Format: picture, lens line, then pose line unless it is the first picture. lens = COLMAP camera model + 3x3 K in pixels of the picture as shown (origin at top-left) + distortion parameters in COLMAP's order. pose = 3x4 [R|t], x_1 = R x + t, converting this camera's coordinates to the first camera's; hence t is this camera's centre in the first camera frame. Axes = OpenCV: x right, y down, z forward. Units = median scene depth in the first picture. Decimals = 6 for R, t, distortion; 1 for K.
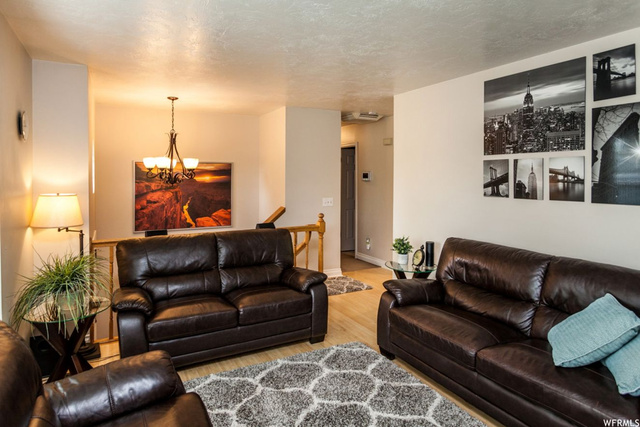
lens RADIAL K [[390.0, 0, 321.4], [0, 390.0, 185.1], [0, 0, 1]] dist [-0.021426, 0.004514]
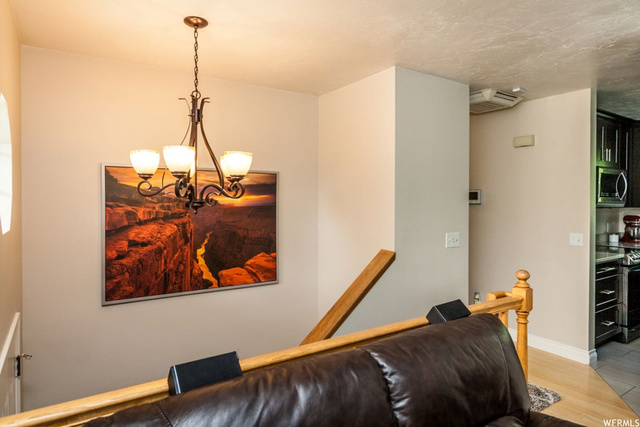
lens RADIAL K [[390.1, 0, 320.9], [0, 390.1, 209.9], [0, 0, 1]] dist [-0.007414, -0.000497]
pose [[0.996254, -0.002211, 0.086449, -0.232261], [0.002310, 0.999997, -0.001051, -0.000876], [-0.086447, 0.001246, 0.996256, 0.446501]]
